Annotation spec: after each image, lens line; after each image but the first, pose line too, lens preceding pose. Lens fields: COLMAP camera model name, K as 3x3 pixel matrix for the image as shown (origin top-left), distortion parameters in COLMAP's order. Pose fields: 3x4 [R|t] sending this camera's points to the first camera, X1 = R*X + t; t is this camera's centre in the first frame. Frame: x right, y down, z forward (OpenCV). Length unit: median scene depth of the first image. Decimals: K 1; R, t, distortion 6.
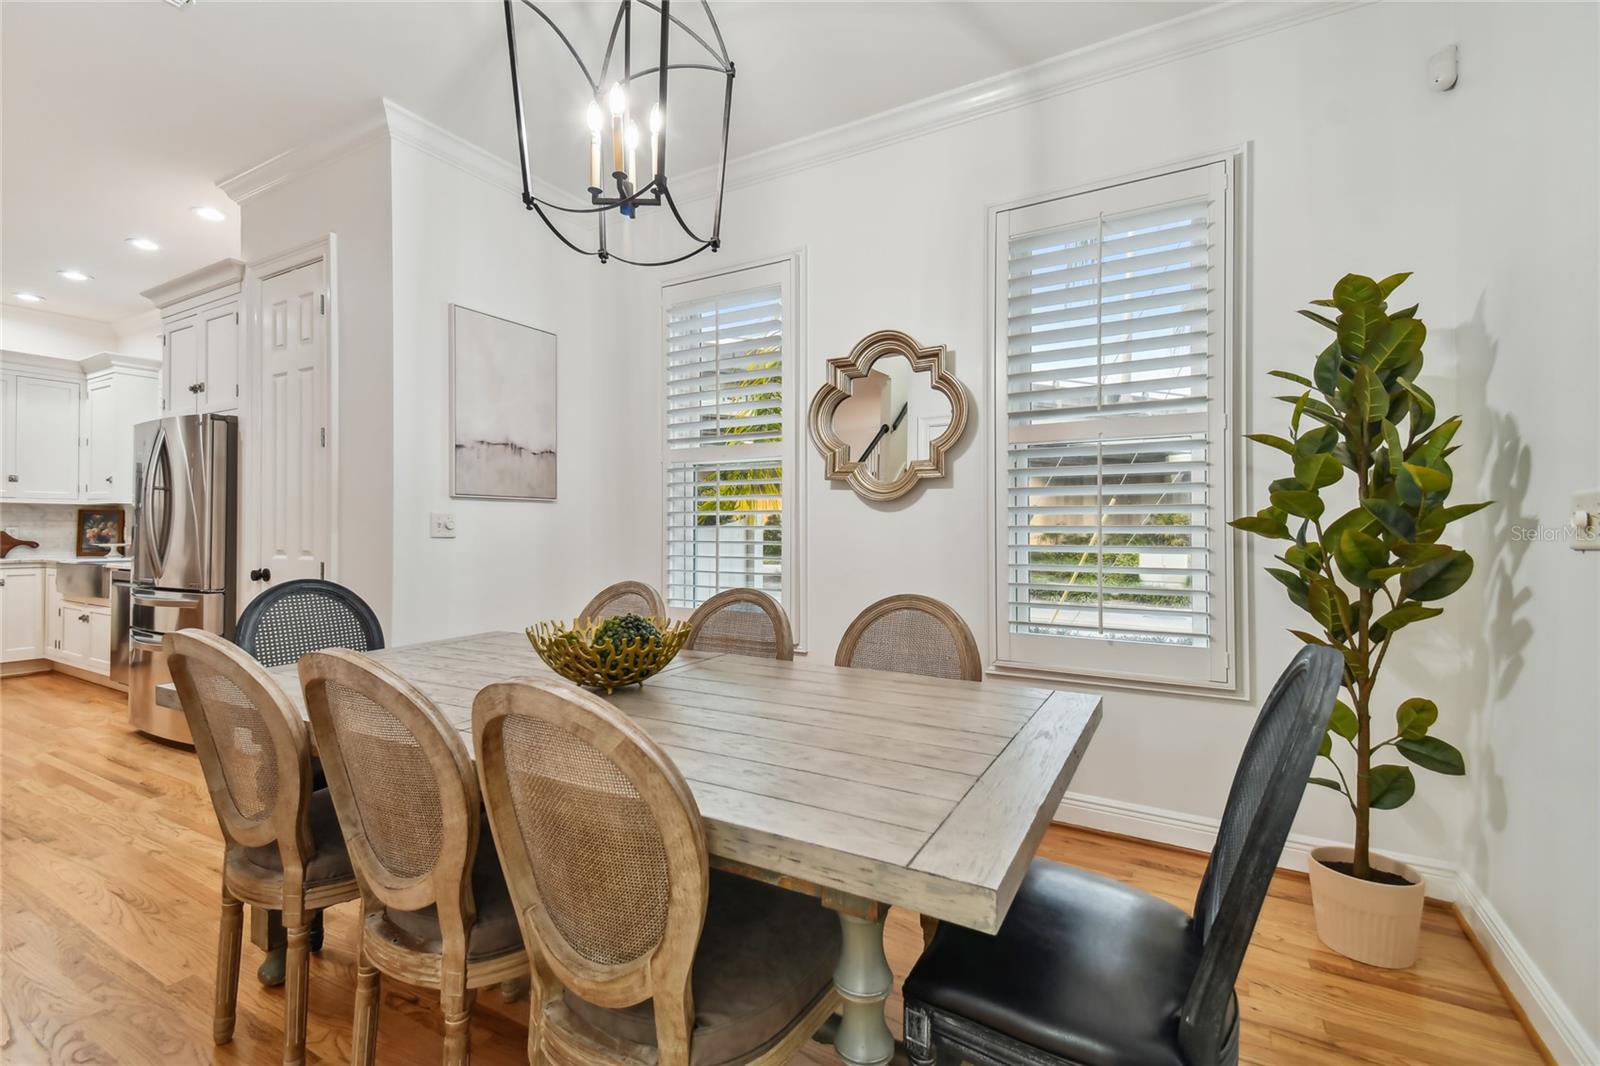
lens RADIAL K [[705.6, 0, 792.0], [0, 705.6, 526.3], [0, 0, 1]] dist [0.034874, -0.010752]
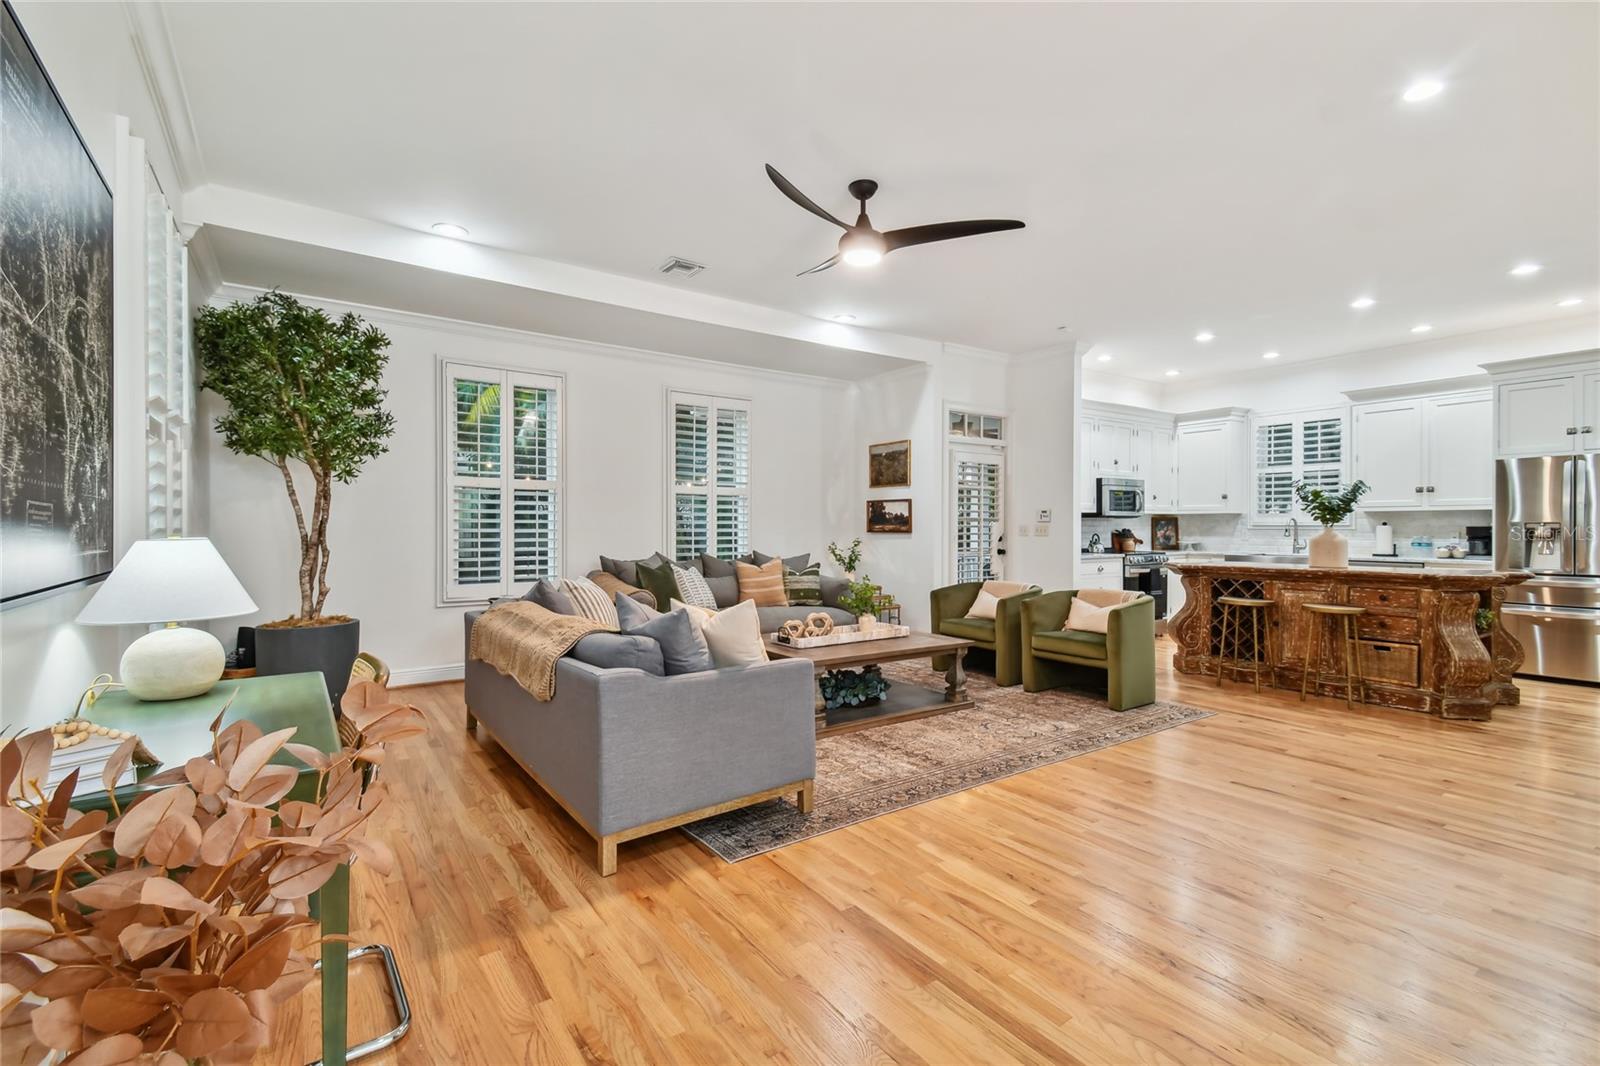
lens RADIAL K [[705.6, 0, 787.8], [0, 705.6, 526.1], [0, 0, 1]] dist [0.034874, -0.010752]
pose [[0.903048, -0.002643, -0.429532, -1.074611], [0.003552, 0.999993, 0.001315, -0.010763], [0.429526, -0.002713, 0.903050, -0.589448]]
